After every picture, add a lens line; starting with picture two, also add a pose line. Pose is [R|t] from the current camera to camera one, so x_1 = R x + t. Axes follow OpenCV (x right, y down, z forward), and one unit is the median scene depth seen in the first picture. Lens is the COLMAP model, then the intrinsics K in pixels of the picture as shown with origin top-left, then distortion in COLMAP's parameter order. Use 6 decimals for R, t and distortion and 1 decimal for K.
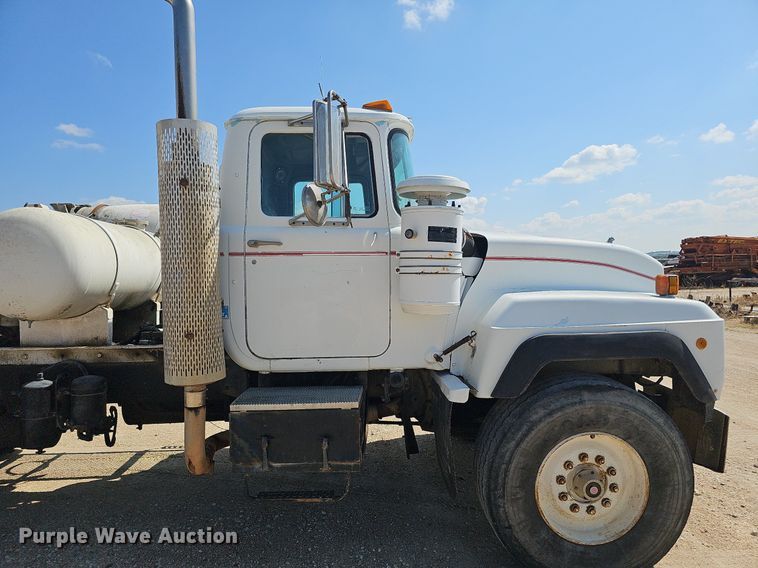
lens RADIAL K [[474.5, 0, 376.4], [0, 474.5, 286.9], [0, 0, 1]] dist [0.017184, -0.008058]
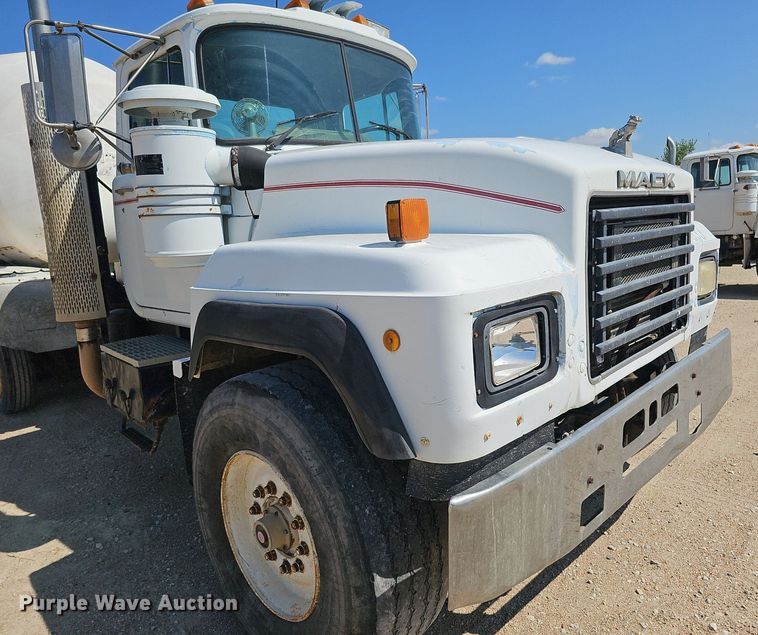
lens RADIAL K [[563.7, 0, 377.6], [0, 563.7, 315.8], [0, 0, 1]] dist [0.010050, -0.006895]
pose [[0.682384, 0.089439, -0.725502, 1.109888], [0.018588, 0.990043, 0.139534, 0.013457], [0.730757, -0.108701, 0.673927, 0.620459]]
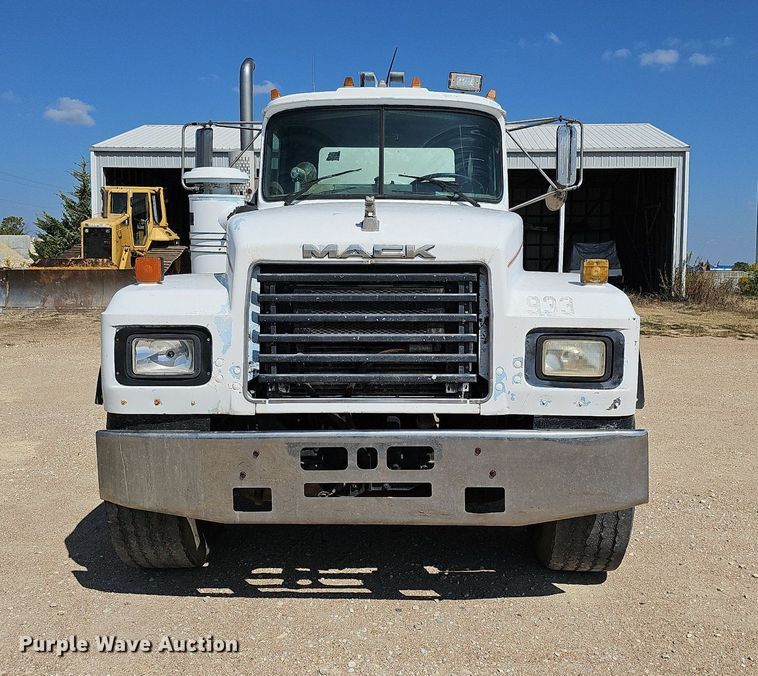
lens RADIAL K [[741.5, 0, 372.4], [0, 741.5, 305.5], [0, 0, 1]] dist [0.074923, 0.000000]
pose [[-0.053895, 0.087035, -0.994746, 2.044203], [-0.047198, 0.994859, 0.089602, -0.084215], [0.997431, 0.051779, -0.049510, 1.586632]]
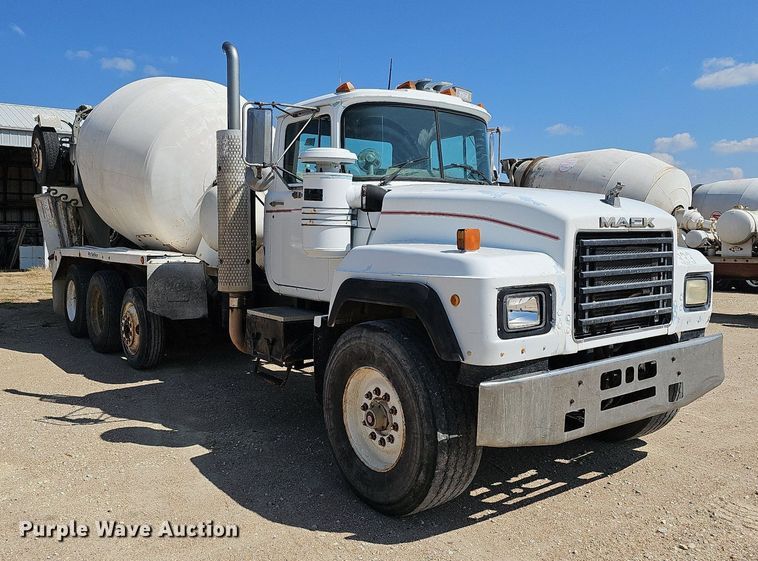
lens RADIAL K [[641.8, 0, 355.5], [0, 641.8, 266.7], [0, 0, 1]] dist [0.074650, -0.027402]
pose [[0.566819, 0.059283, -0.821707, 1.658513], [-0.044865, 0.998149, 0.041064, 0.008278], [0.822620, 0.013590, 0.568429, 0.106622]]
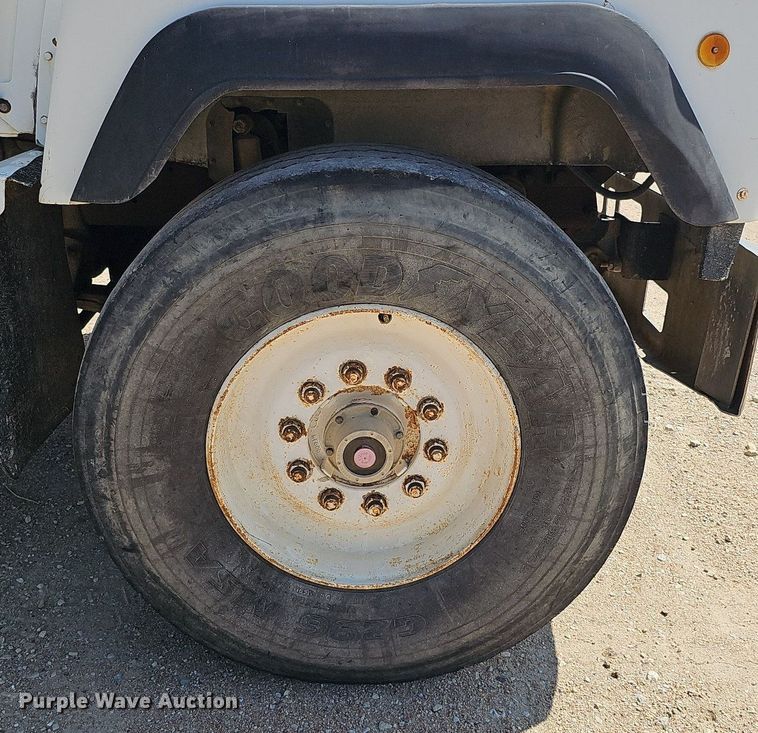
lens RADIAL K [[876.9, 0, 378.6], [0, 876.9, 266.6], [0, 0, 1]] dist [0.058340, 0.000000]
pose [[0.999864, 0.013854, 0.008903, 0.458092], [-0.015603, 0.969872, 0.243115, 0.121234], [-0.005267, -0.243221, 0.969957, 0.384269]]
